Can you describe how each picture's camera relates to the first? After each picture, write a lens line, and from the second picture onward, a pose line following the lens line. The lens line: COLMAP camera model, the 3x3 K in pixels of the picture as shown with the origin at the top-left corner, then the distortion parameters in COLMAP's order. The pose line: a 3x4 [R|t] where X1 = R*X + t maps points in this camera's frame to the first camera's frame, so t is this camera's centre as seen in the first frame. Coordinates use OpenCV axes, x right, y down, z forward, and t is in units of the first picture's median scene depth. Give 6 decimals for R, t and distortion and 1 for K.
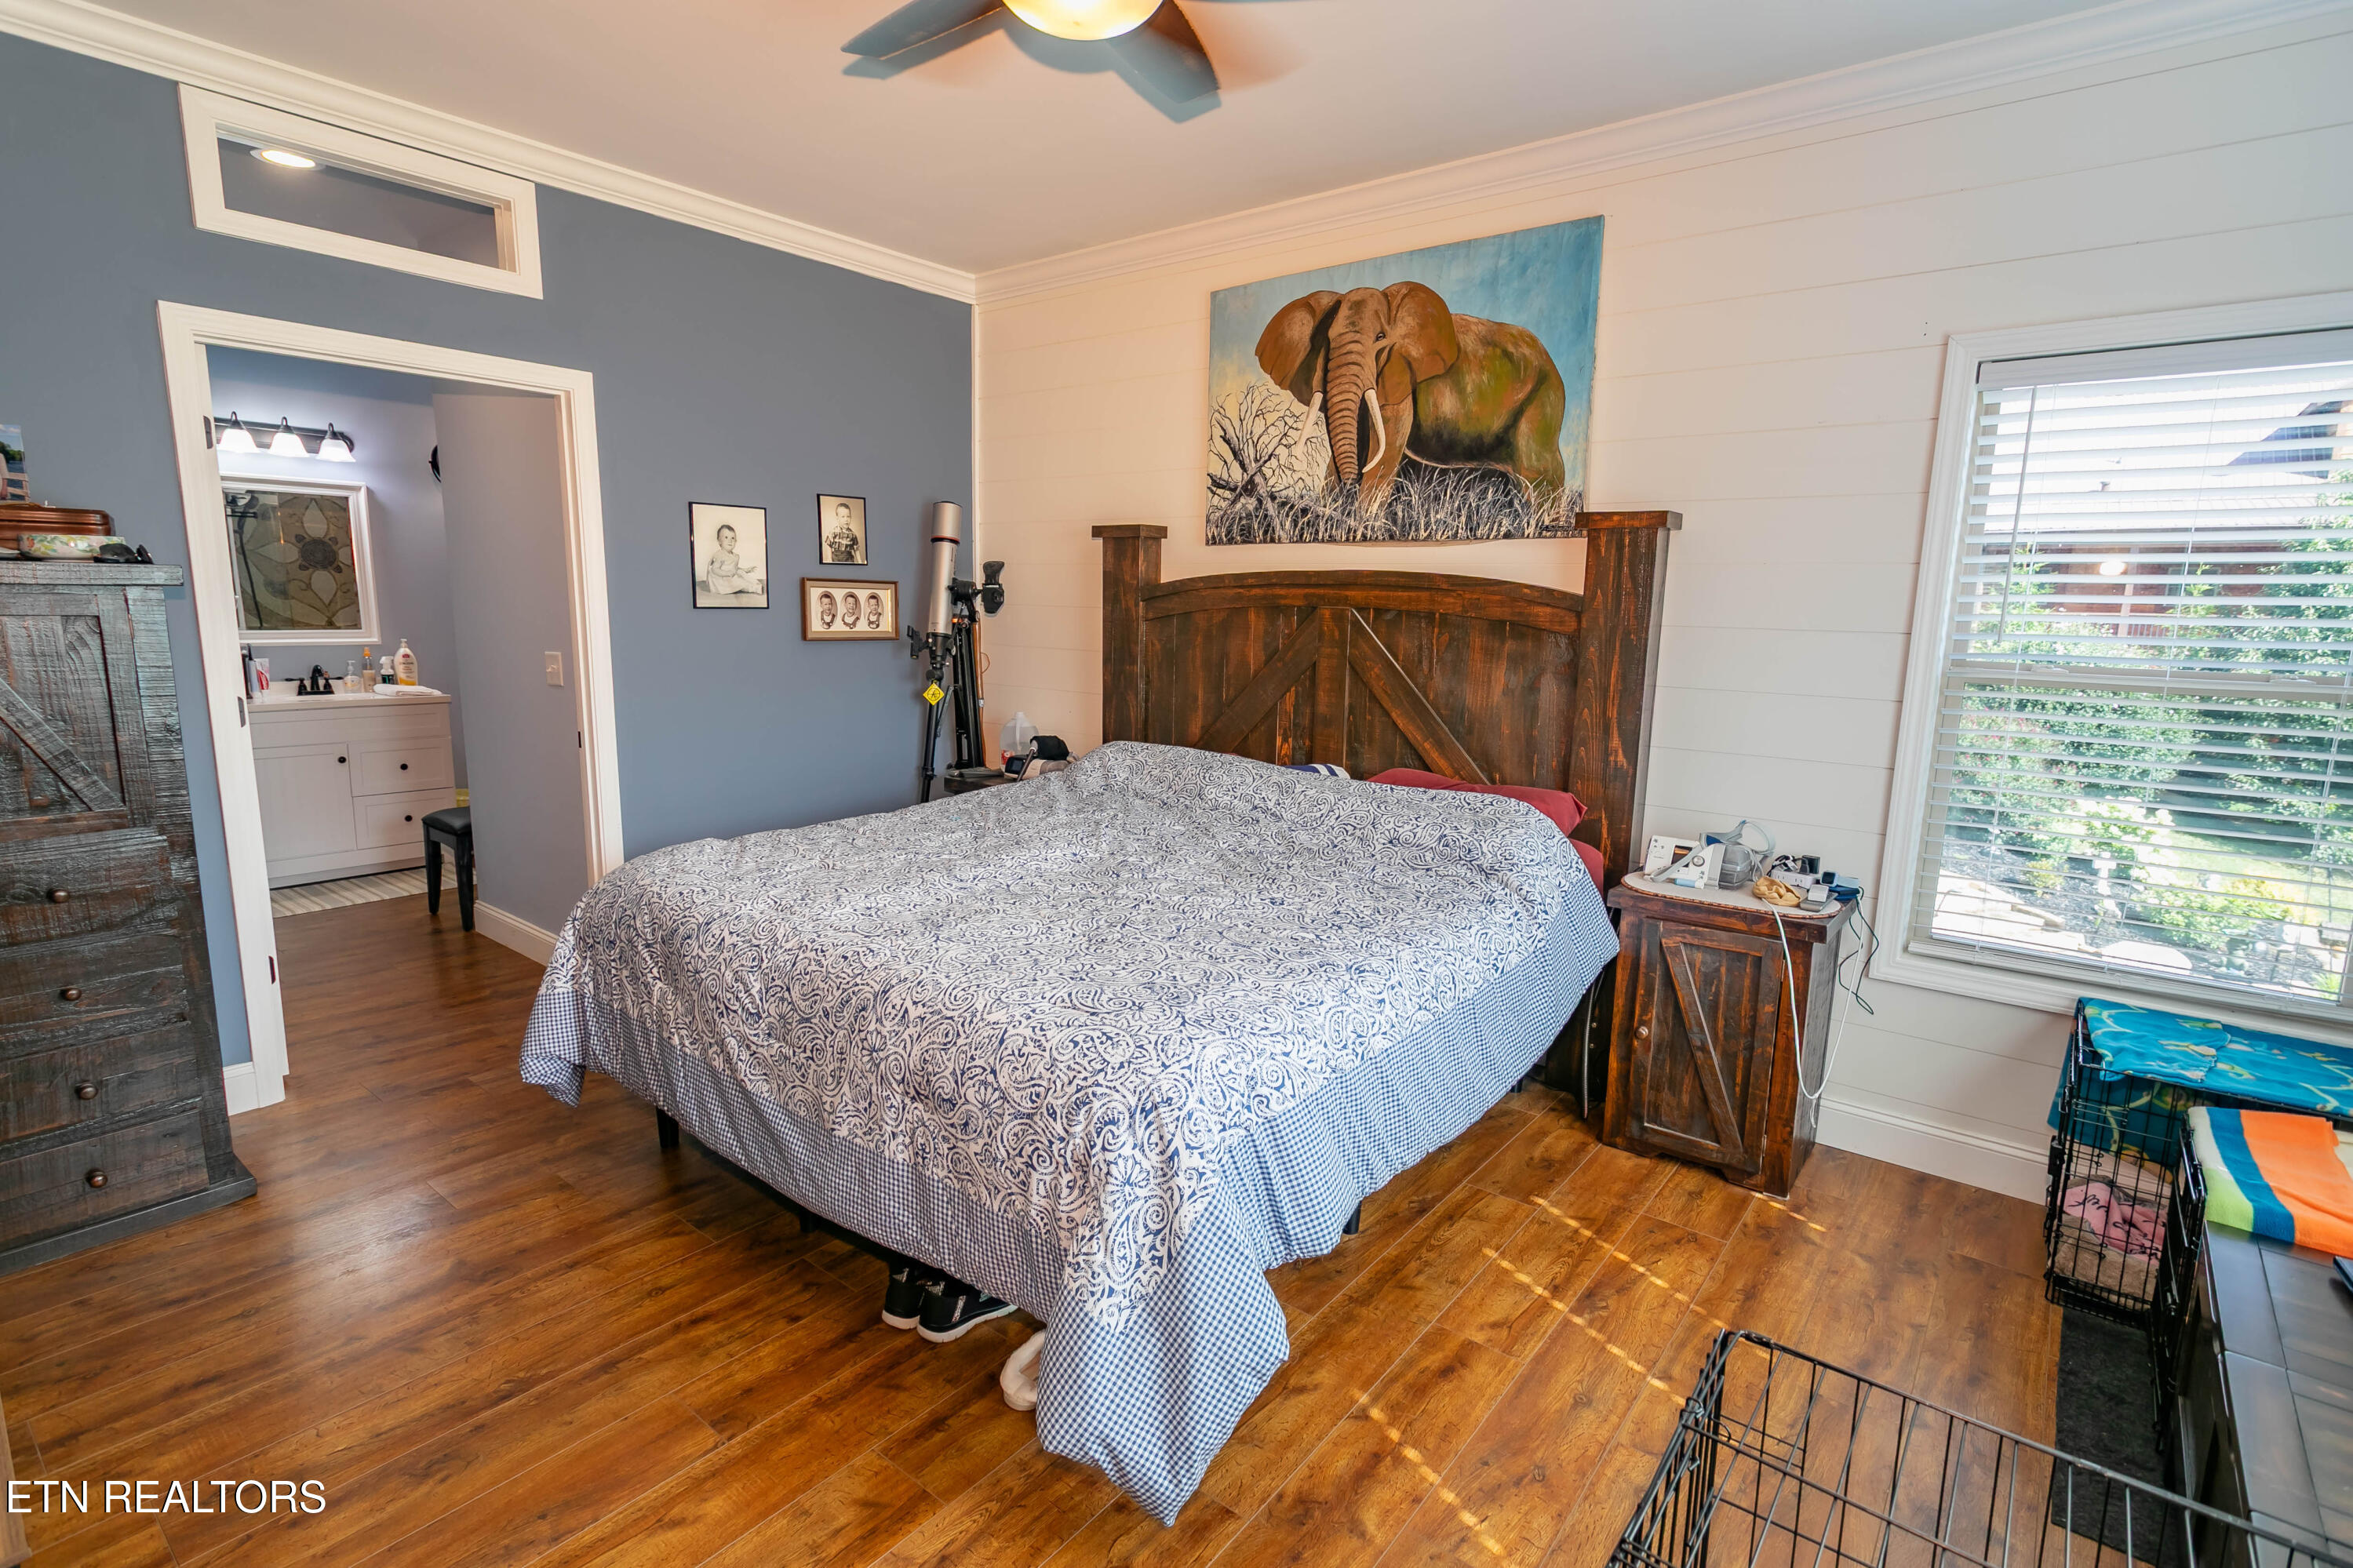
lens RADIAL K [[1108.1, 0, 1170.5], [0, 1108.1, 783.7], [0, 0, 1]] dist [0.001549, 0.000560]
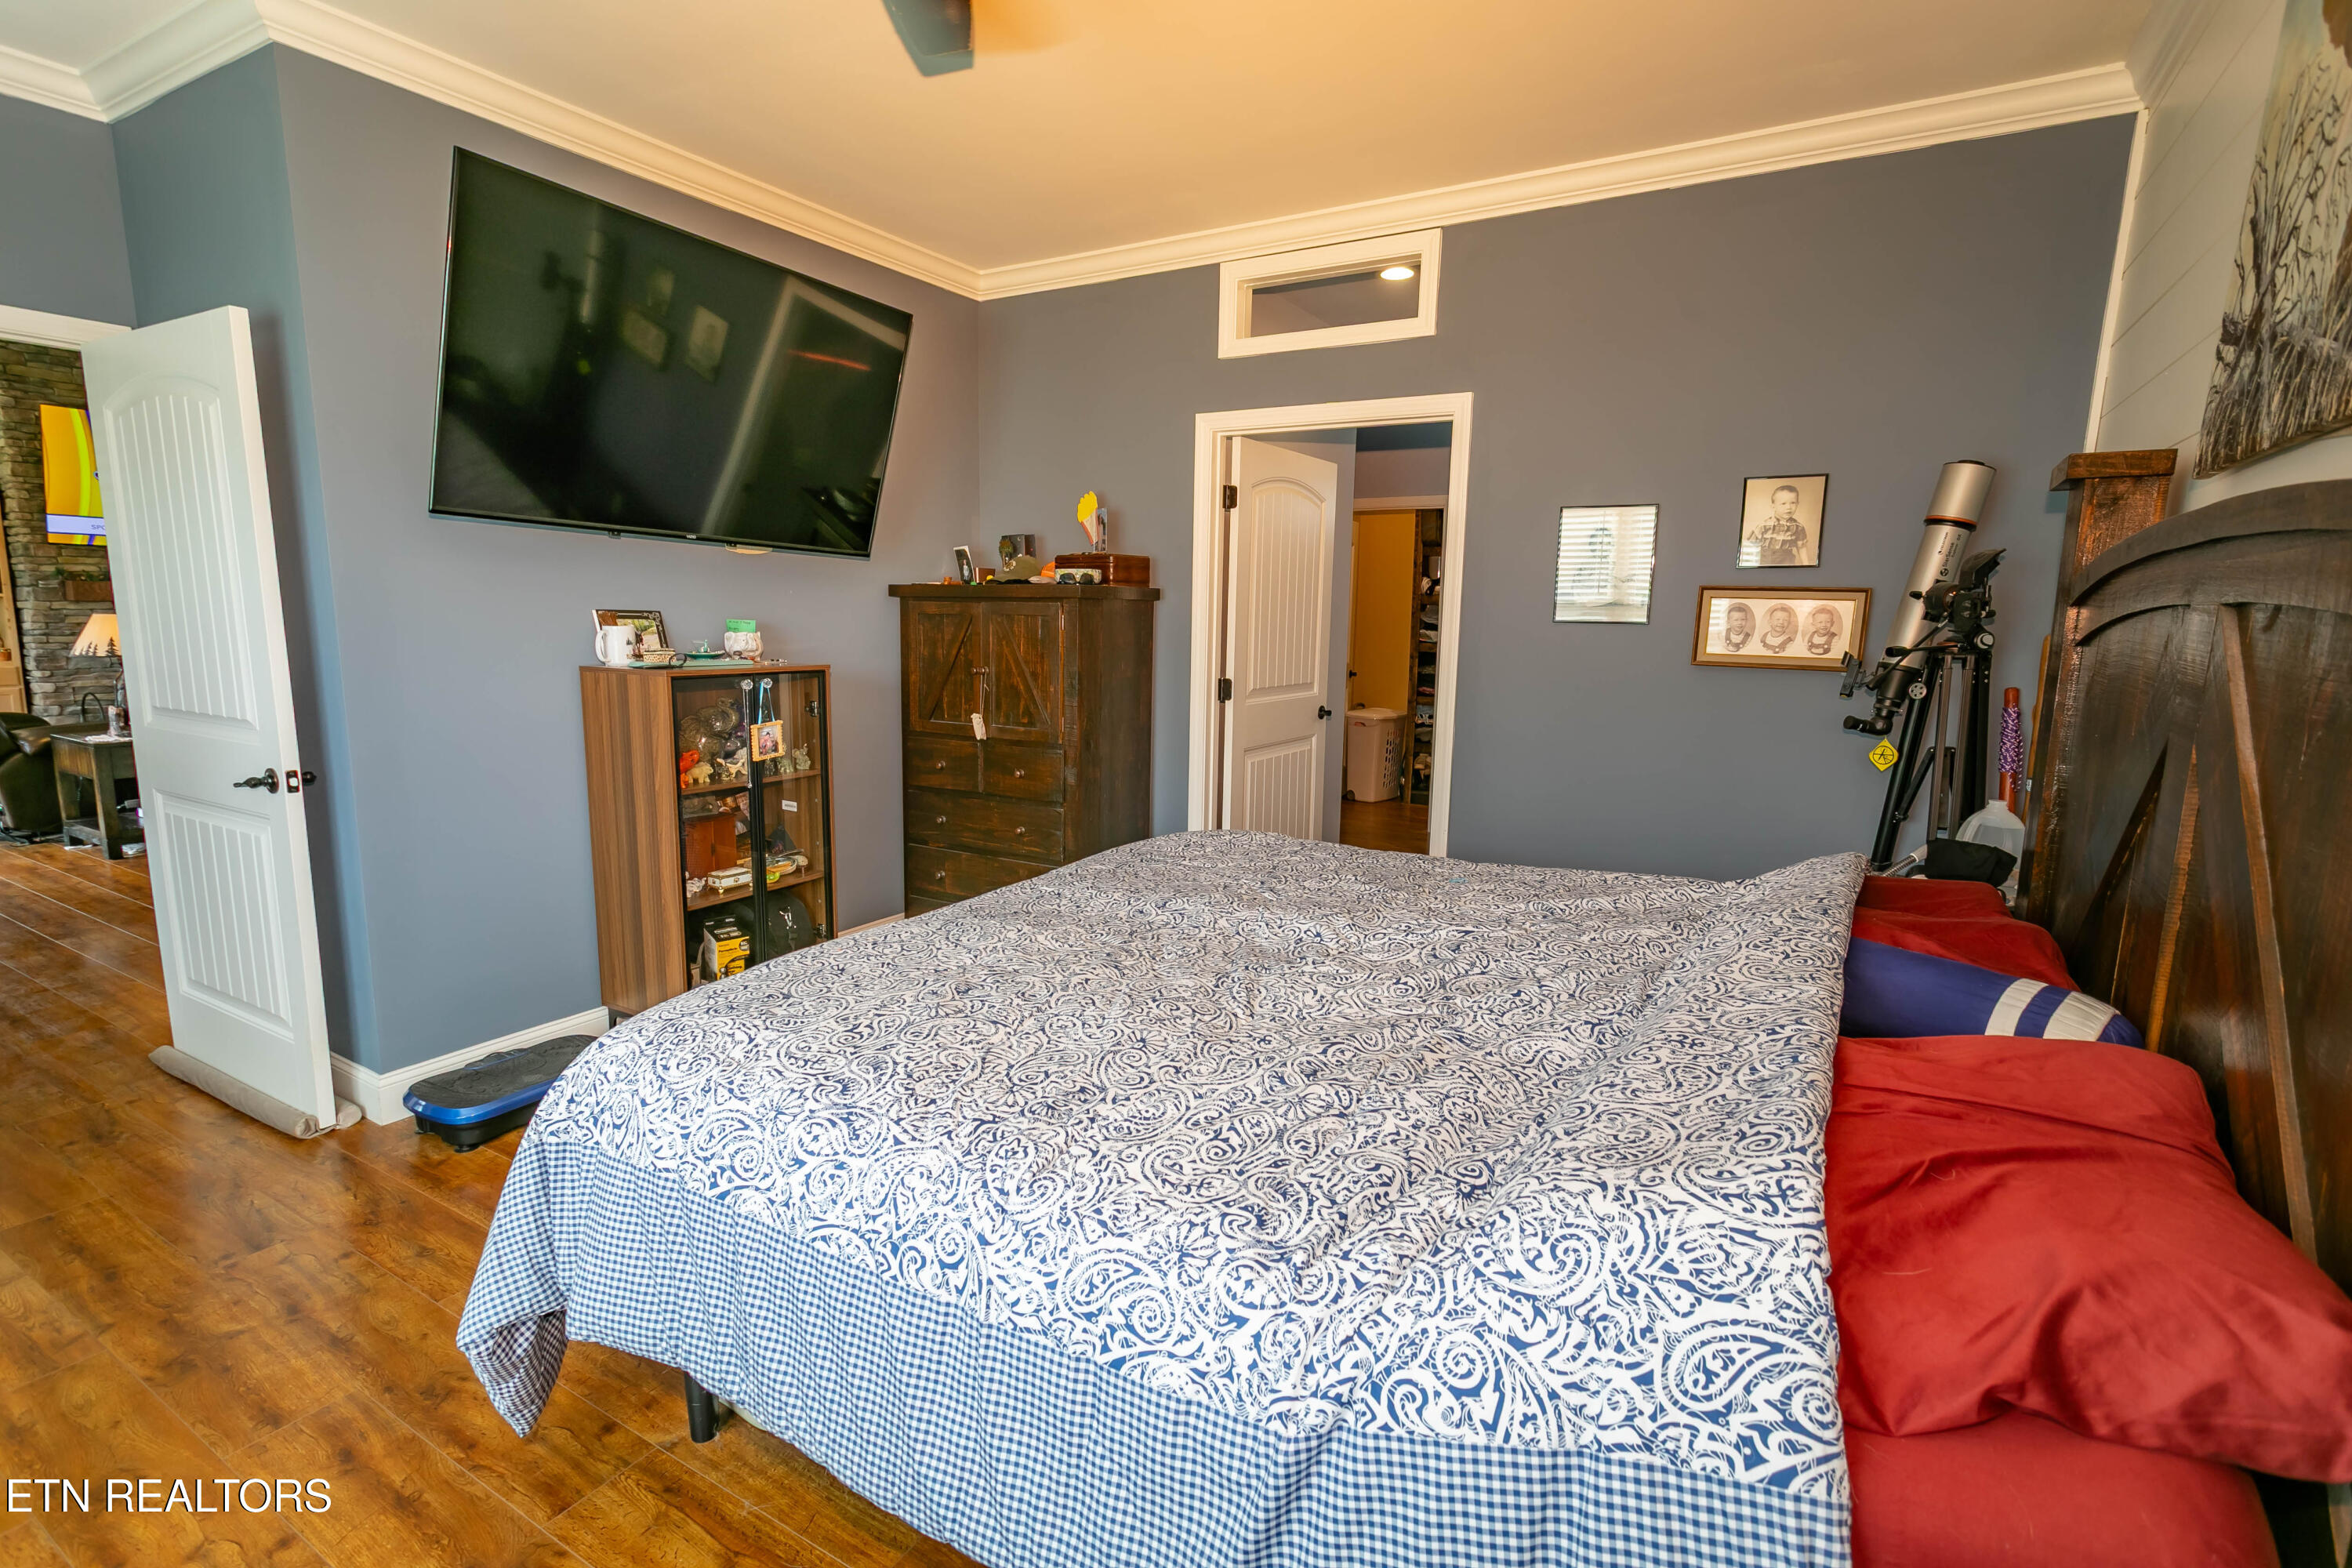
lens RADIAL K [[1130.3, 0, 1171.6], [0, 1130.3, 784.5], [0, 0, 1]] dist [0.001776, 0.001522]
pose [[0.137524, 0.143536, -0.980043, 0.480060], [-0.174470, 0.977484, 0.118679, -0.082979], [0.975012, 0.154667, 0.159470, 0.567664]]
